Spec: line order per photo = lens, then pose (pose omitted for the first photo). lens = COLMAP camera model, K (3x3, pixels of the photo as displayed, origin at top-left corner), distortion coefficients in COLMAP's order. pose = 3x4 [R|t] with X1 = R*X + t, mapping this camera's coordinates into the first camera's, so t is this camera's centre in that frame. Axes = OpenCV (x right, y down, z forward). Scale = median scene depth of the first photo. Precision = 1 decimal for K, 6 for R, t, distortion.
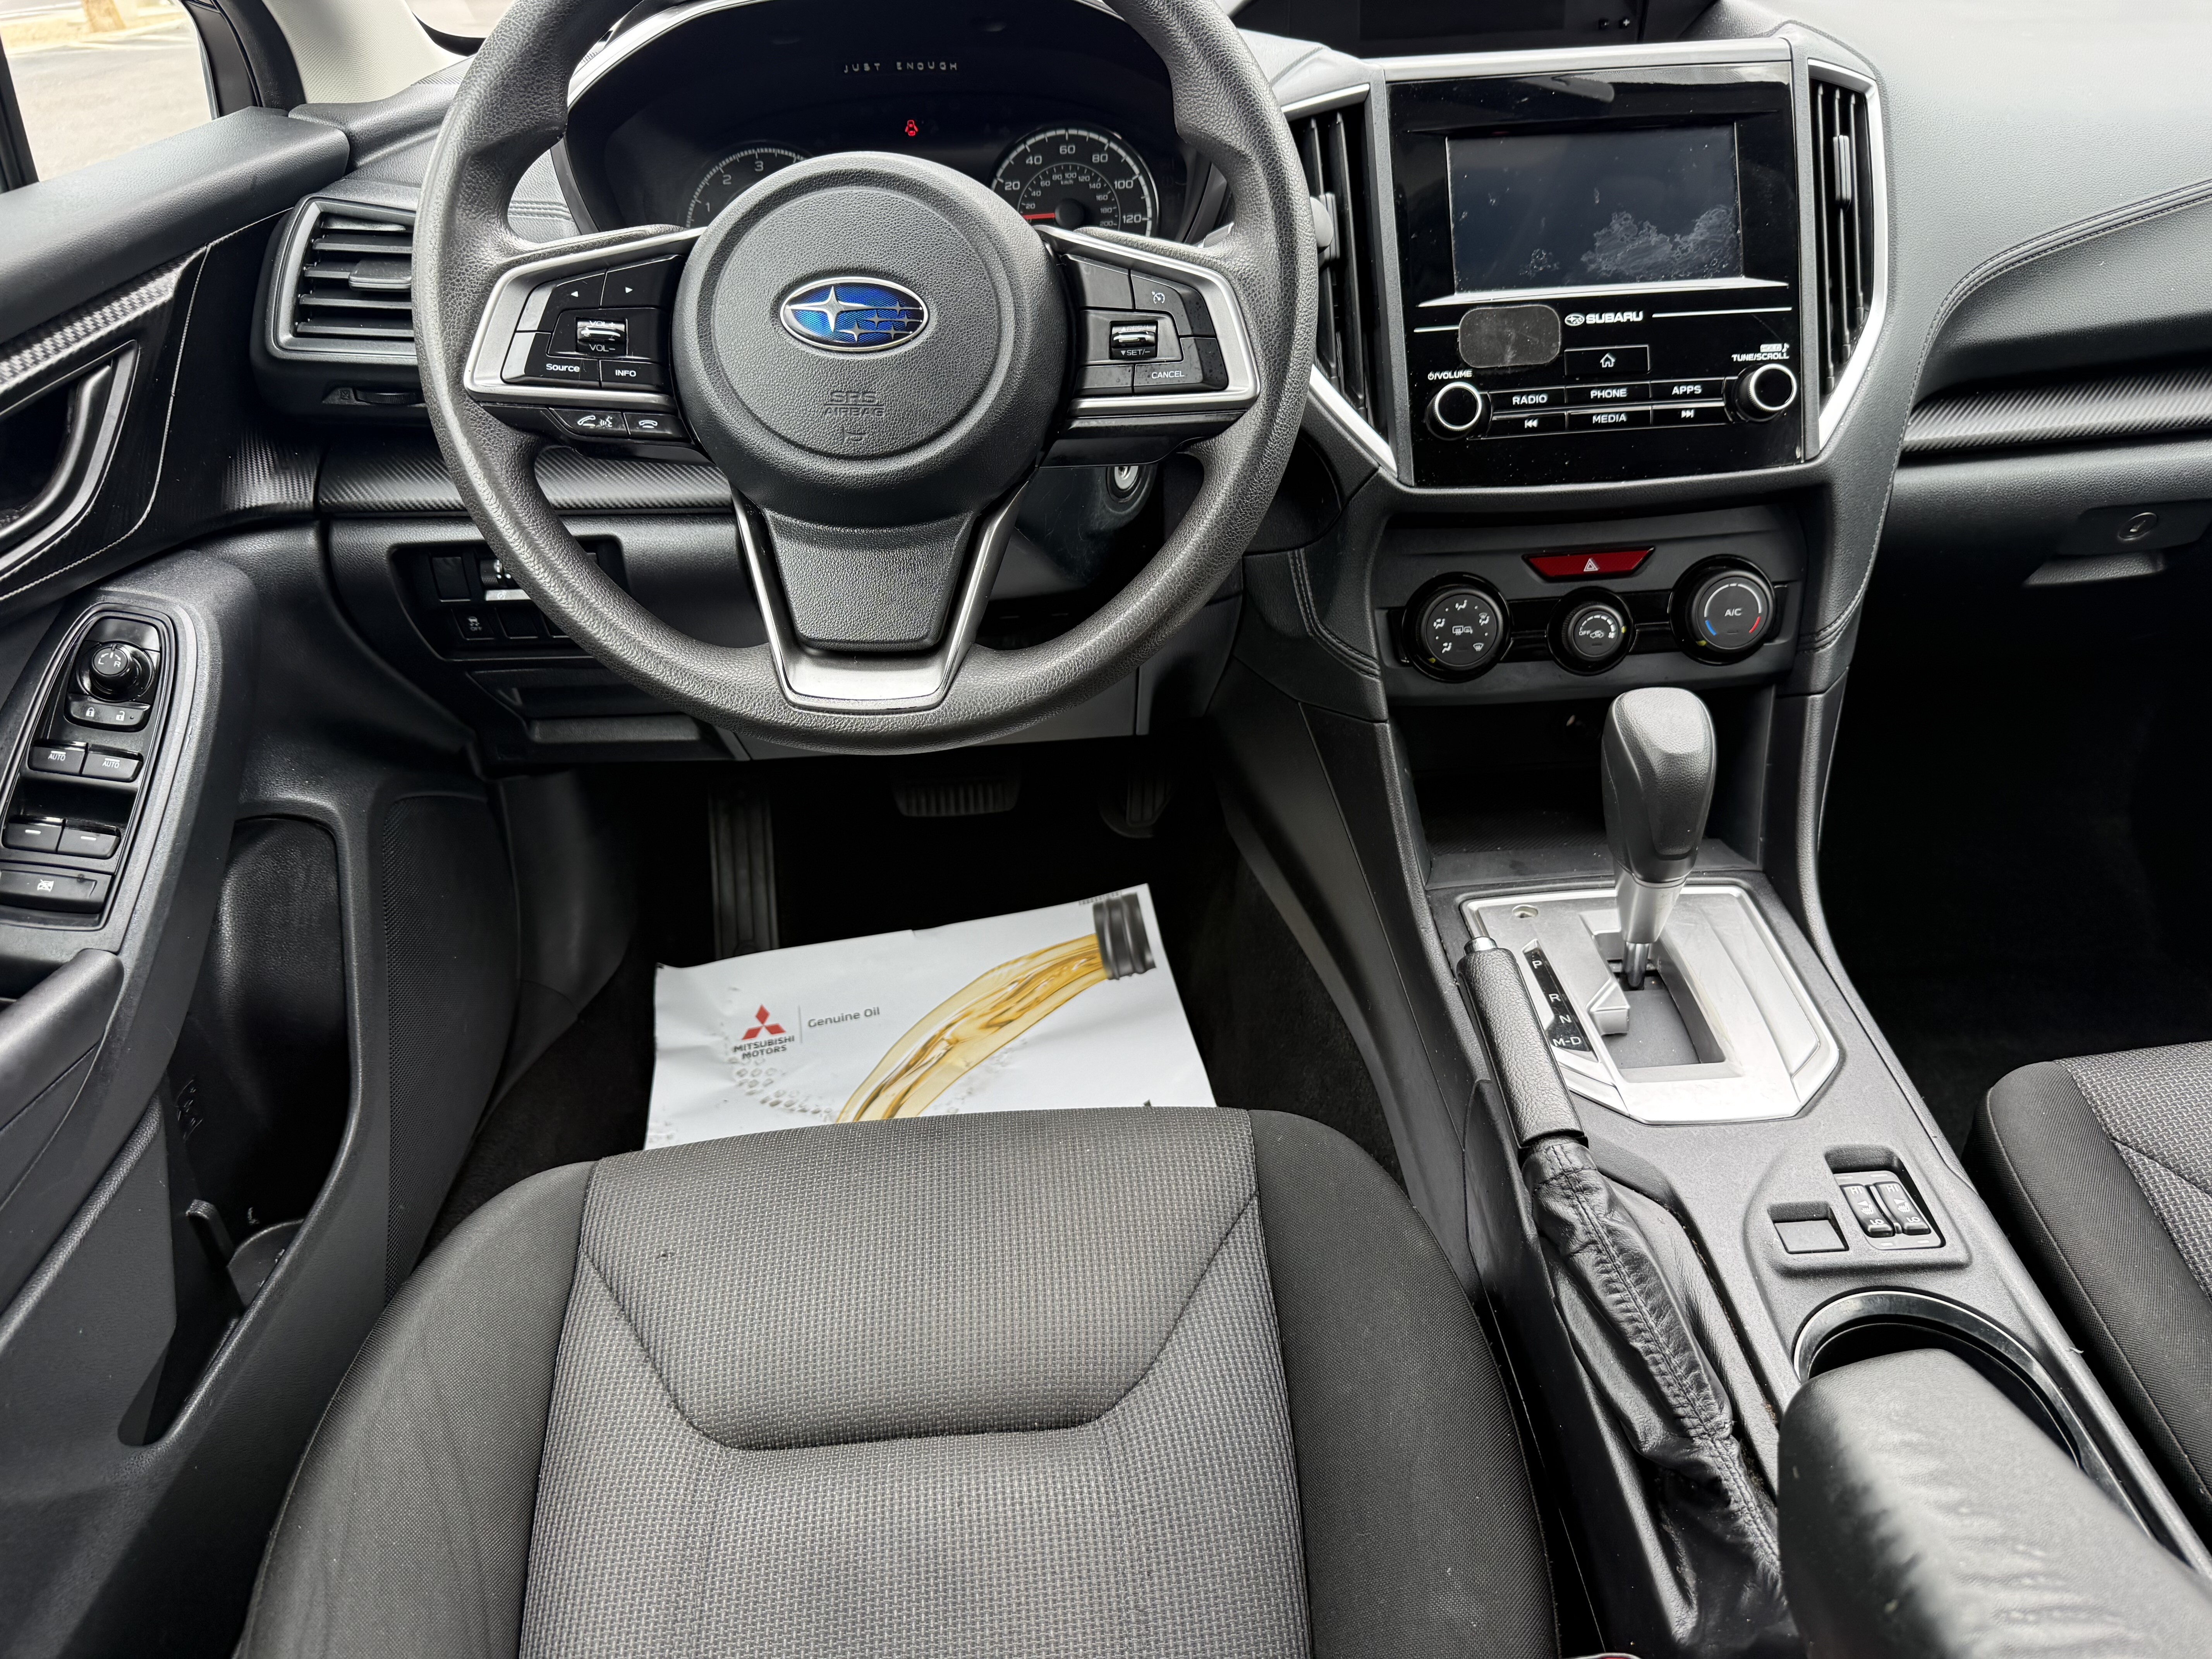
lens RADIAL K [[1490.9, 0, 1106.0], [0, 1490.9, 829.5], [0, 0, 1]] dist [0.000546, -0.001675]
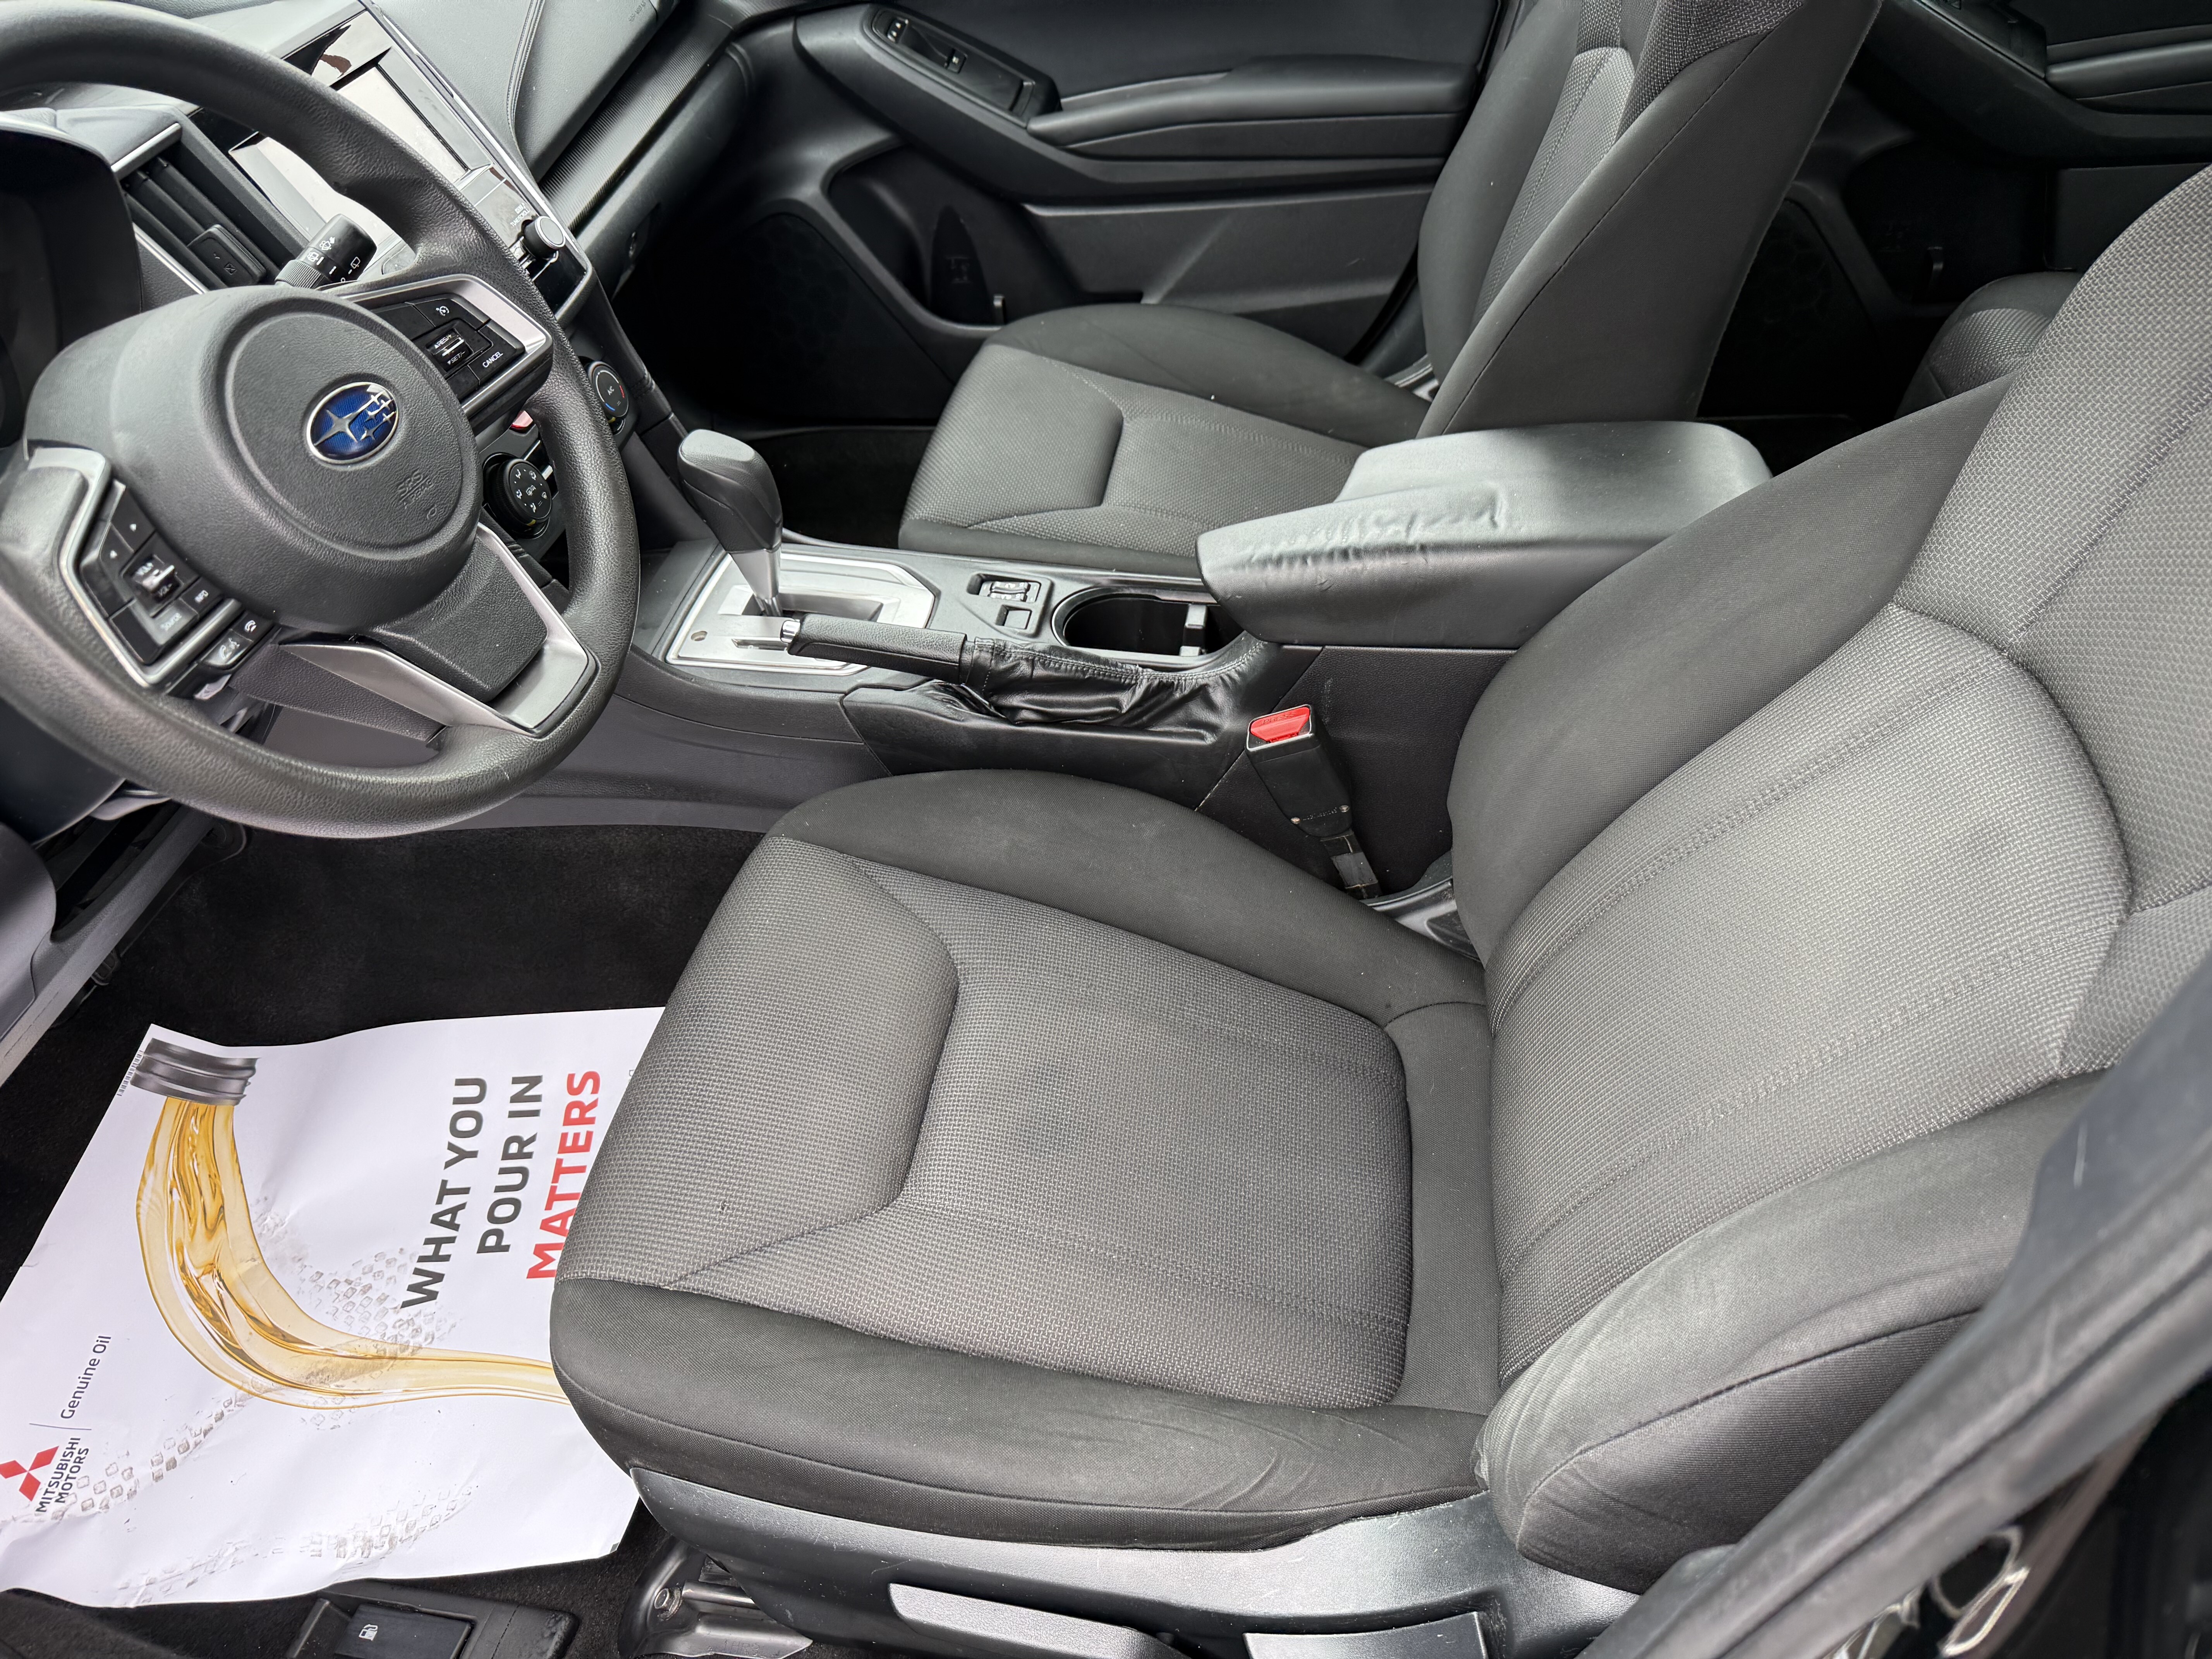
lens RADIAL K [[1490.9, 0, 1106.0], [0, 1490.9, 829.5], [0, 0, 1]] dist [0.000546, -0.001675]
pose [[0.209197, -0.649169, 0.731311, -0.466881], [0.552052, 0.695687, 0.459628, -0.151293], [-0.807140, 0.307569, 0.503911, 0.042143]]
